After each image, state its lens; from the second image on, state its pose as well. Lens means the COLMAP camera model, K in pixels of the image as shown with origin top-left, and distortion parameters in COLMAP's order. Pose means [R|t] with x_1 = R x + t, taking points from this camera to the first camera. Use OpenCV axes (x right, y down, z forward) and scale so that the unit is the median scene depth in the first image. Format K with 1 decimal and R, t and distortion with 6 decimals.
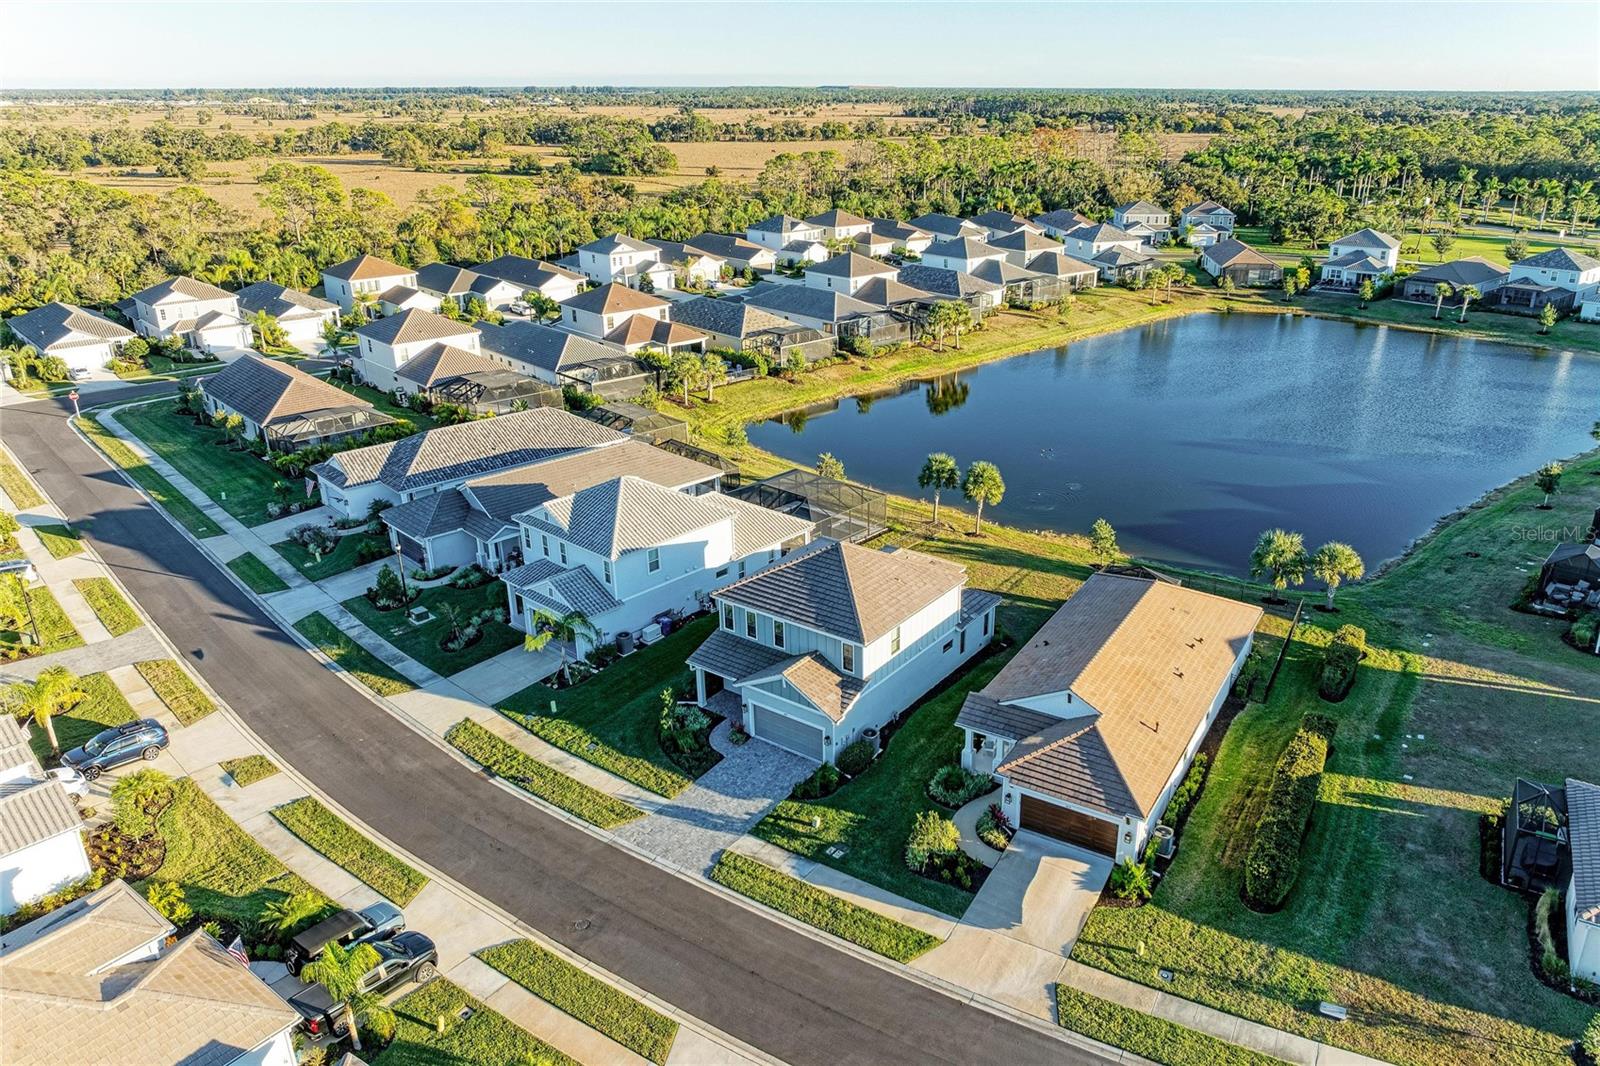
lens RADIAL K [[1142.4, 0, 817.2], [0, 1142.4, 527.0], [0, 0, 1]] dist [-0.024320, -0.007156]
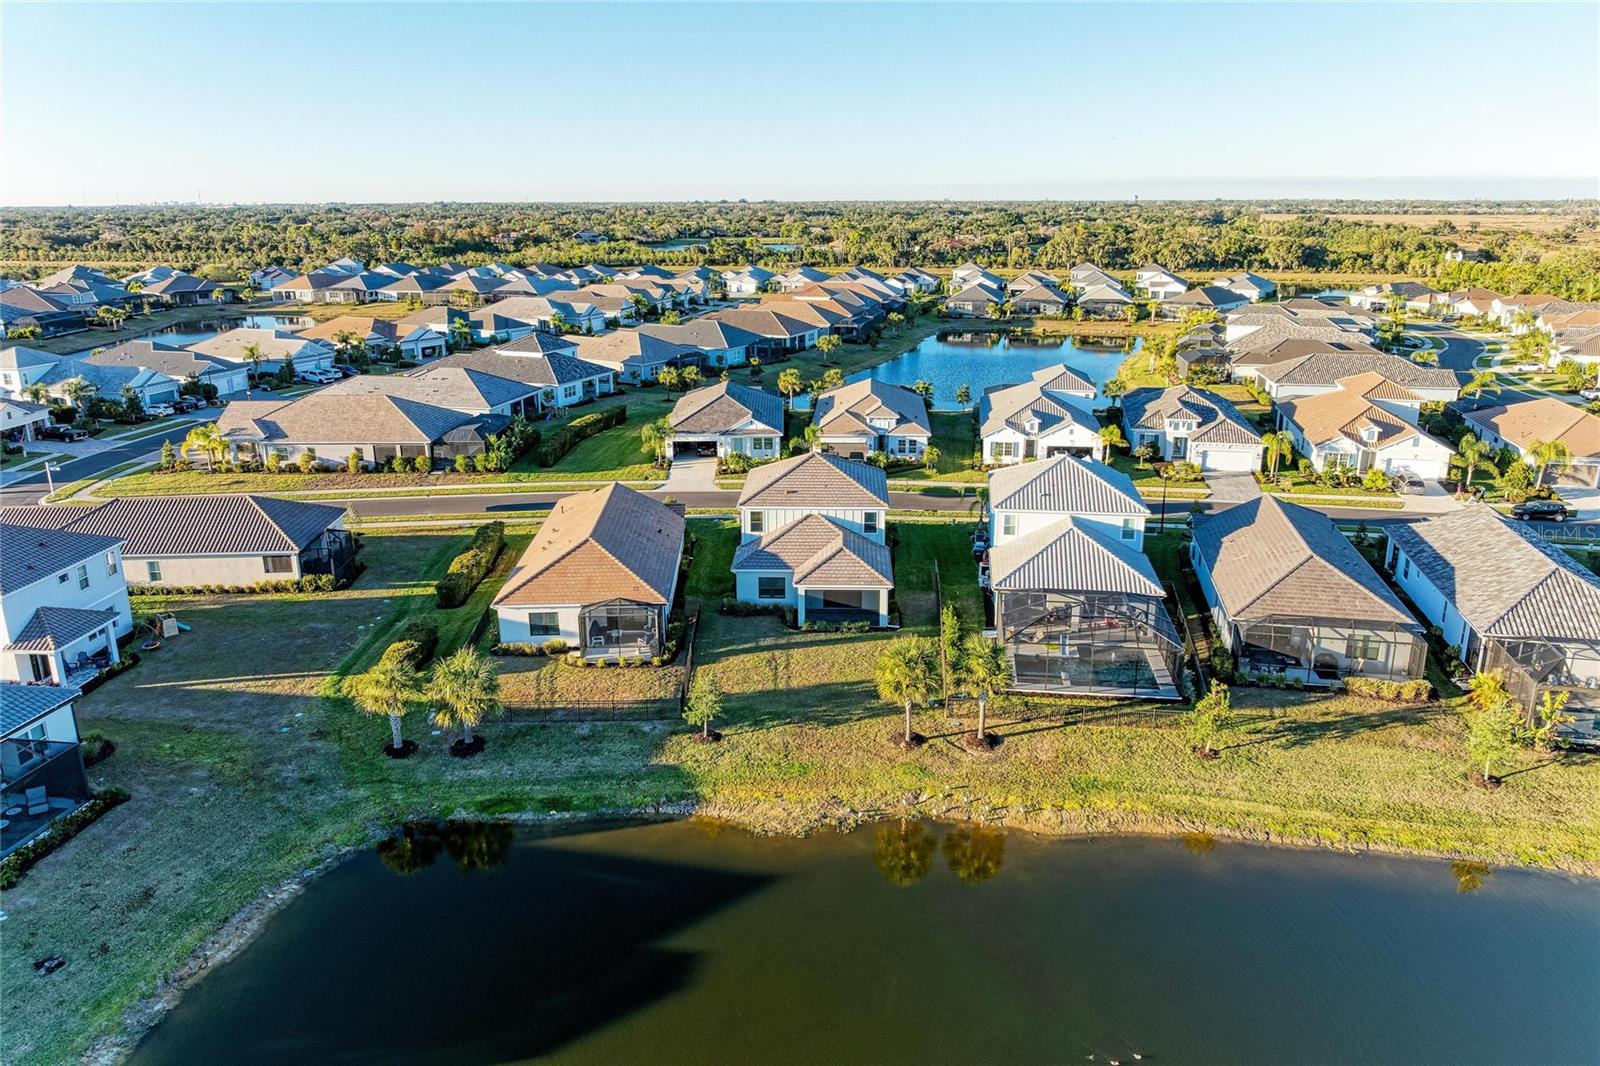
lens RADIAL K [[1142.4, 0, 817.2], [0, 1142.4, 527.0], [0, 0, 1]] dist [-0.024320, -0.007156]
pose [[-0.821713, 0.156095, -0.548108, 0.755243], [-0.201246, 0.820323, 0.535323, -0.623089], [0.533187, 0.550186, -0.642656, 1.910755]]
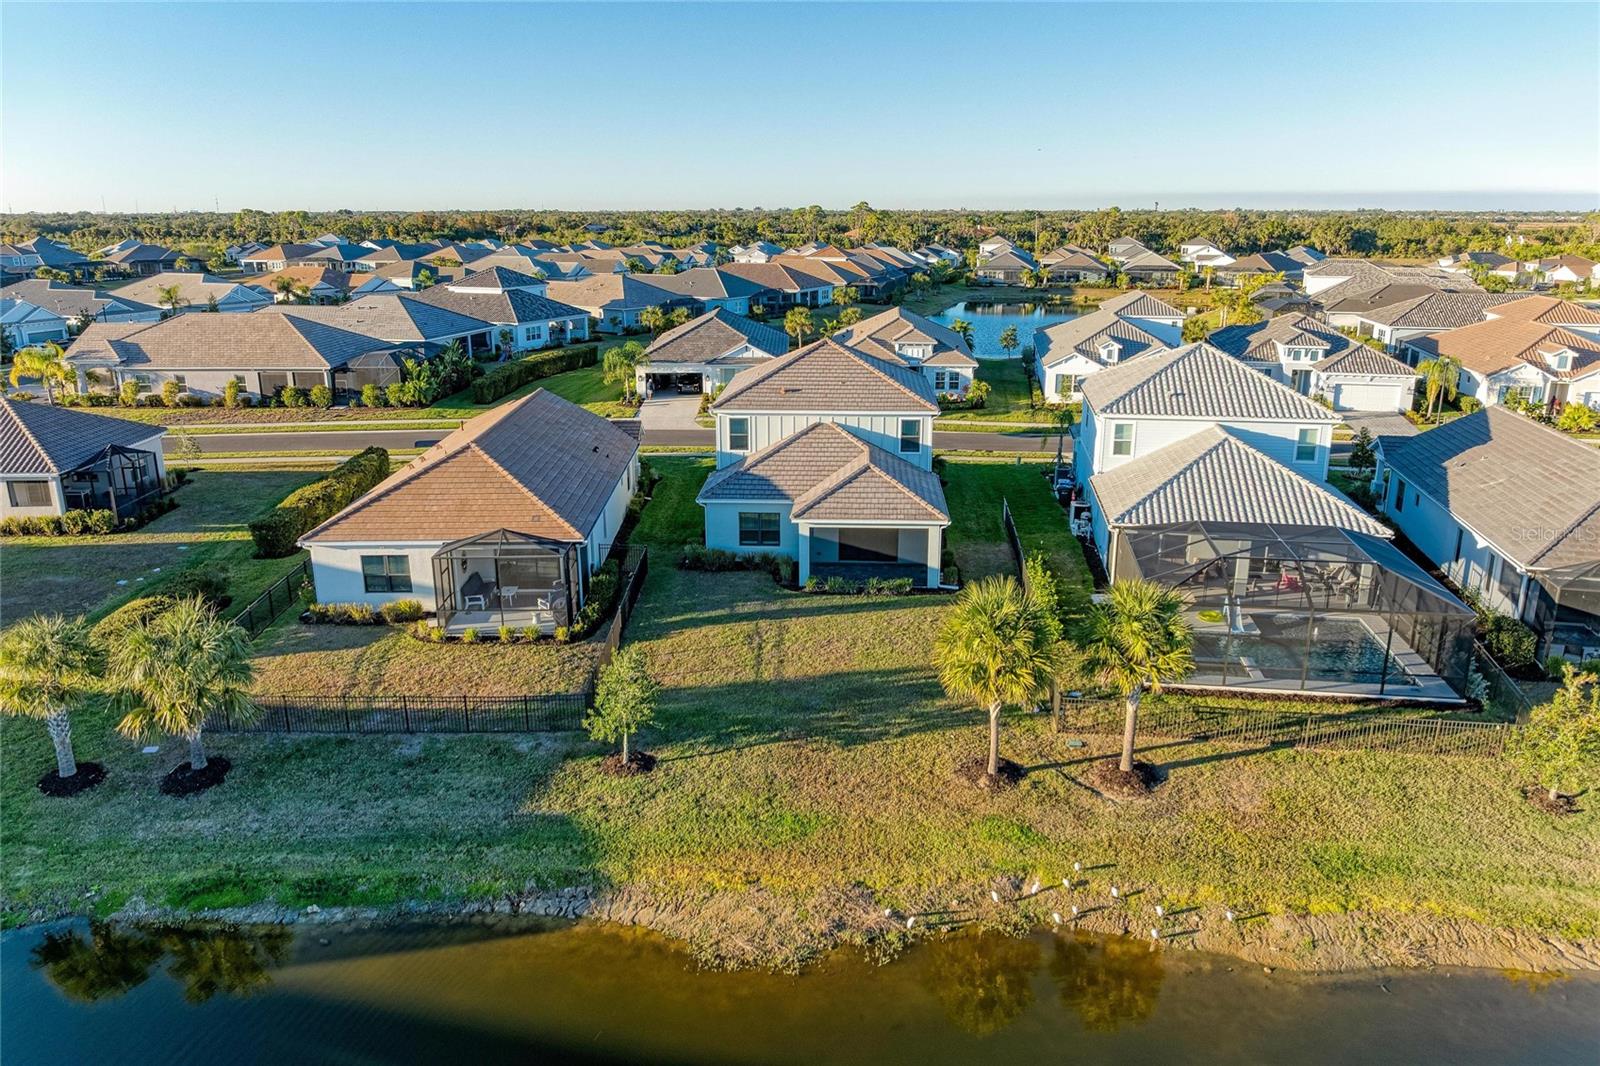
lens RADIAL K [[1142.4, 0, 817.2], [0, 1142.4, 527.0], [0, 0, 1]] dist [-0.024320, -0.007156]
pose [[-0.829119, 0.144545, -0.540064, 0.533051], [-0.200942, 0.824400, 0.529138, -0.338068], [0.521713, 0.547240, -0.654480, 1.677321]]
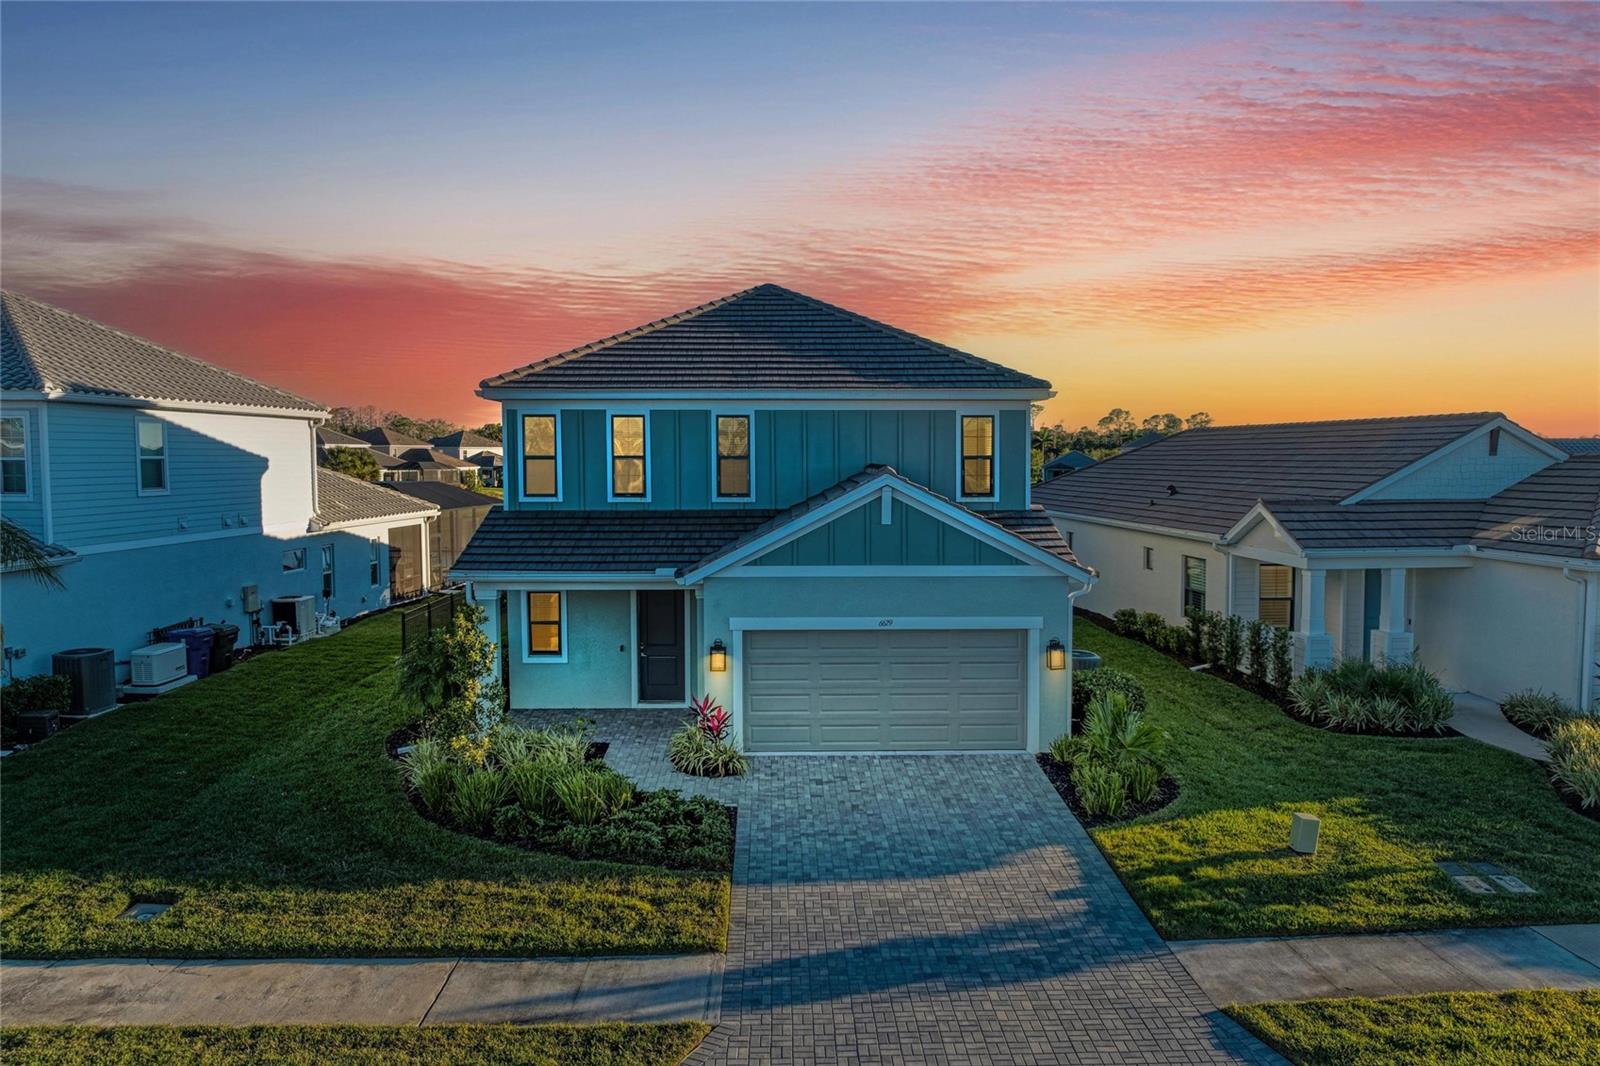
lens RADIAL K [[1136.2, 0, 788.8], [0, 1136.2, 524.6], [0, 0, 1]] dist [-0.029100, 0.002476]
pose [[0.799440, -0.032803, 0.599850, -0.220485], [0.219361, 0.945500, -0.240645, 0.196086], [-0.559264, 0.323965, 0.763066, 0.727735]]
